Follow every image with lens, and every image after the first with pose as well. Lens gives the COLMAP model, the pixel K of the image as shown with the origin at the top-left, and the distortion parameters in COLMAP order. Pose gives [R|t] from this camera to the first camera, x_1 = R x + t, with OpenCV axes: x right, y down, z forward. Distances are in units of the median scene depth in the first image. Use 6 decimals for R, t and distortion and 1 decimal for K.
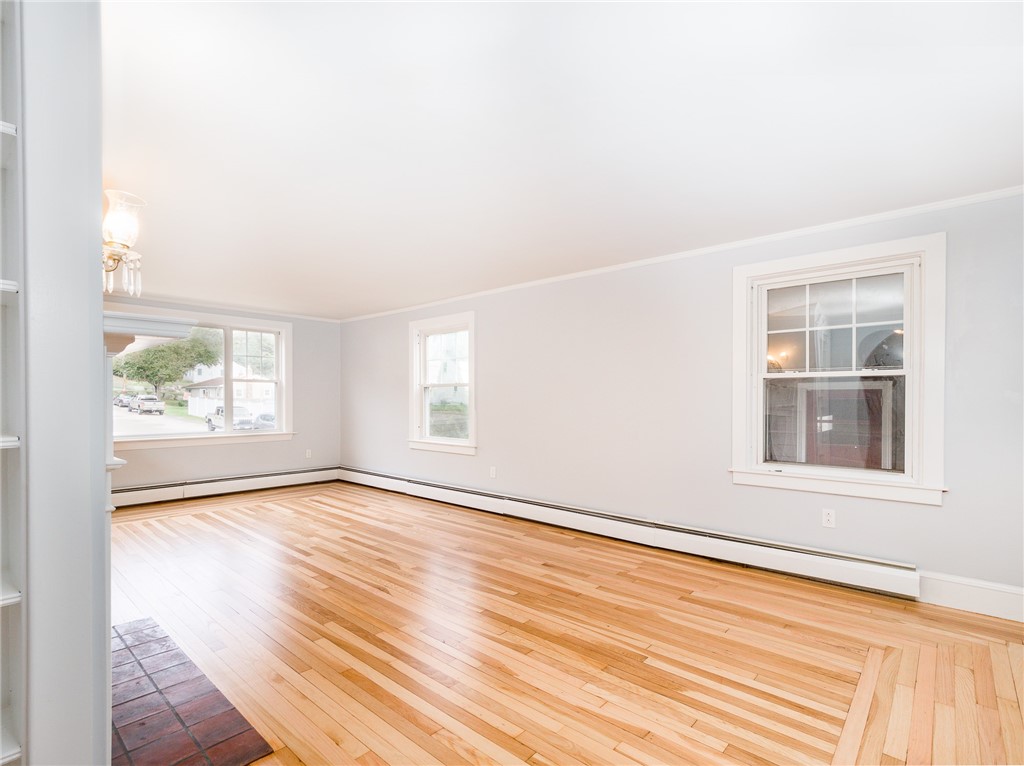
lens RADIAL K [[514.4, 0, 511.4], [0, 514.4, 400.0], [0, 0, 1]] dist [-0.000743, -0.000084]
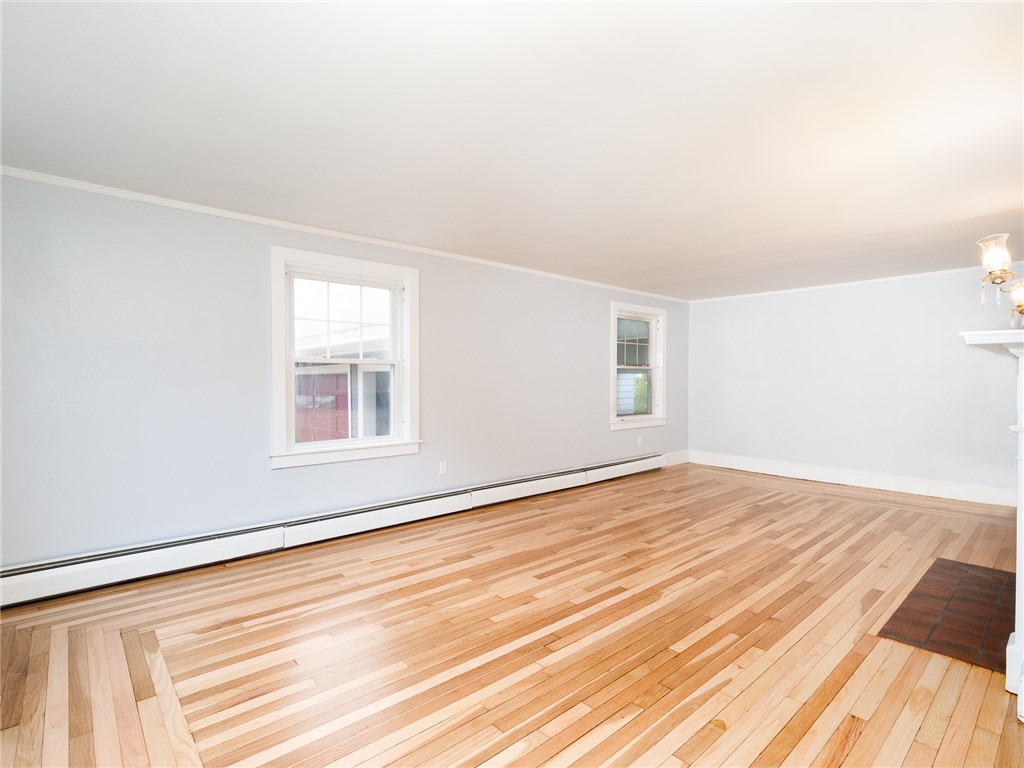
lens RADIAL K [[505.1, 0, 504.4], [0, 505.1, 382.9], [0, 0, 1]] dist [-0.000827, 0.000303]
pose [[0.111306, -0.009041, 0.993745, -1.181250], [0.001856, 0.999959, 0.008889, -0.008900], [-0.993784, 0.000855, 0.111318, 1.119654]]
